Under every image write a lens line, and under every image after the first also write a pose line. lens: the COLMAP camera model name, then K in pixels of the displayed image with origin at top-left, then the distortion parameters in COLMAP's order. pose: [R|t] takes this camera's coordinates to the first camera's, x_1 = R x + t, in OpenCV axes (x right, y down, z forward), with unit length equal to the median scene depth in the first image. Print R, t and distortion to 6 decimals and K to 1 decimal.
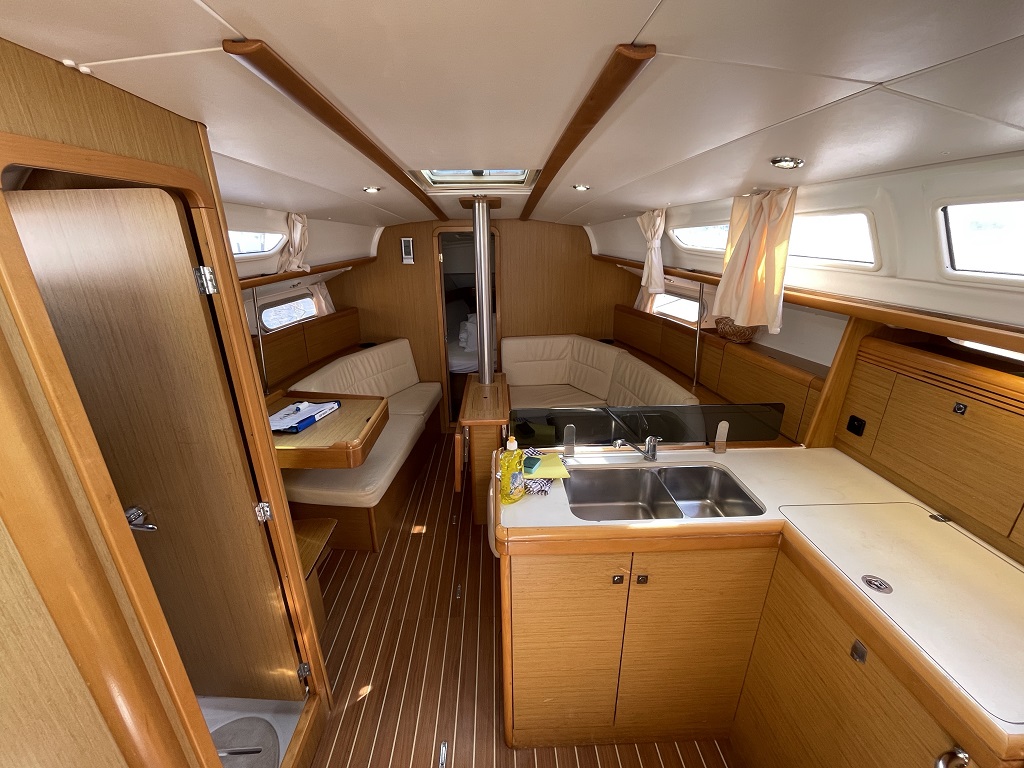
lens RADIAL K [[416.6, 0, 512.0], [0, 416.6, 384.0], [0, 0, 1]] dist [0.000130, -0.000030]
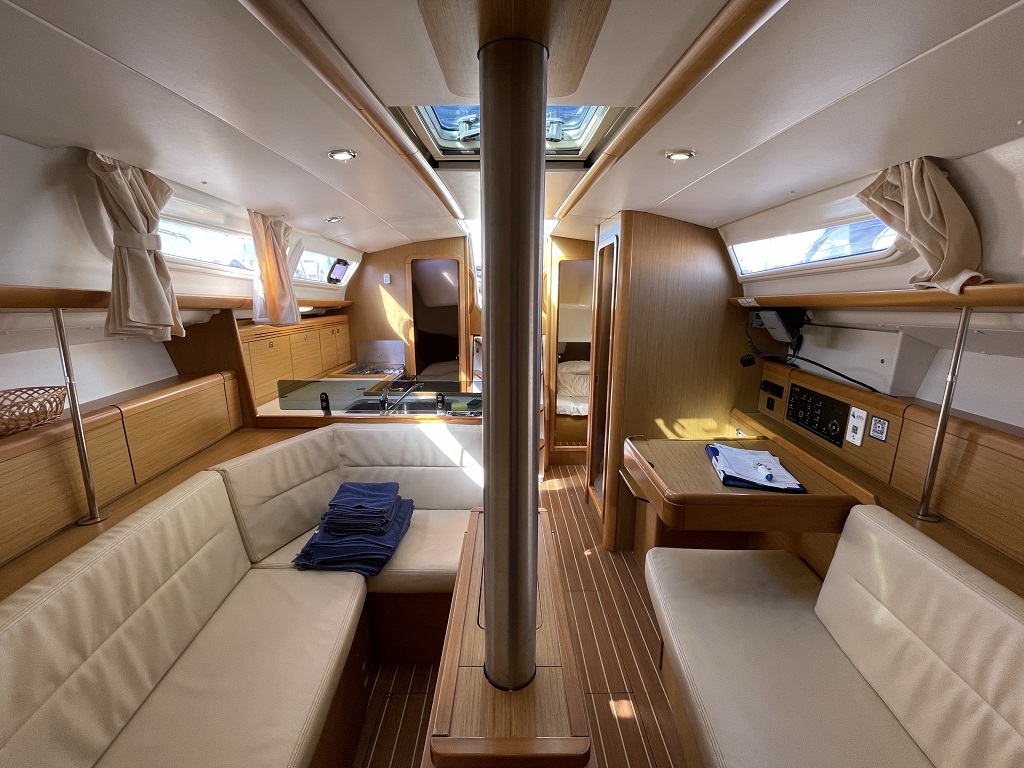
lens RADIAL K [[416.6, 0, 512.0], [0, 416.6, 384.0], [0, 0, 1]] dist [0.000130, -0.000030]
pose [[-0.999586, -0.007680, 0.027736, -0.077213], [0.008358, 0.844731, 0.535126, -0.415637], [-0.027540, 0.535136, -0.844317, 1.348817]]
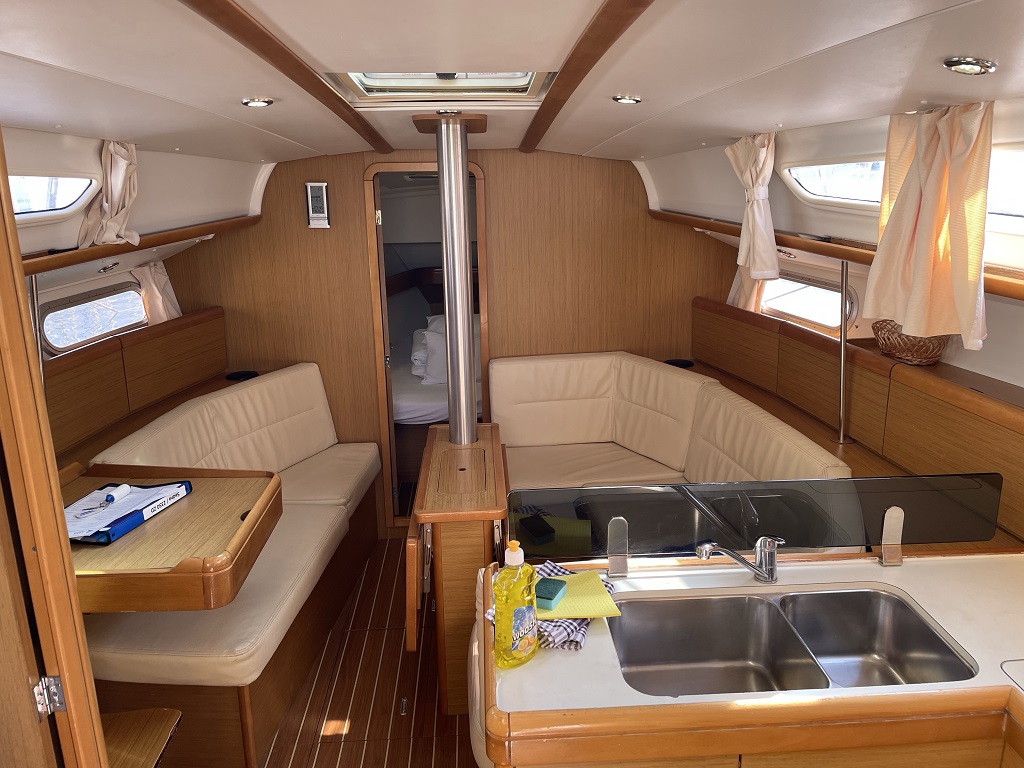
lens RADIAL K [[770.0, 0, 528.6], [0, 770.0, 369.2], [0, 0, 1]] dist [0.062196, -0.082654]
pose [[0.999556, -0.013626, 0.026510, -0.002394], [0.016061, 0.995451, -0.093915, -0.002442], [-0.025110, 0.094299, 0.995227, -0.023290]]
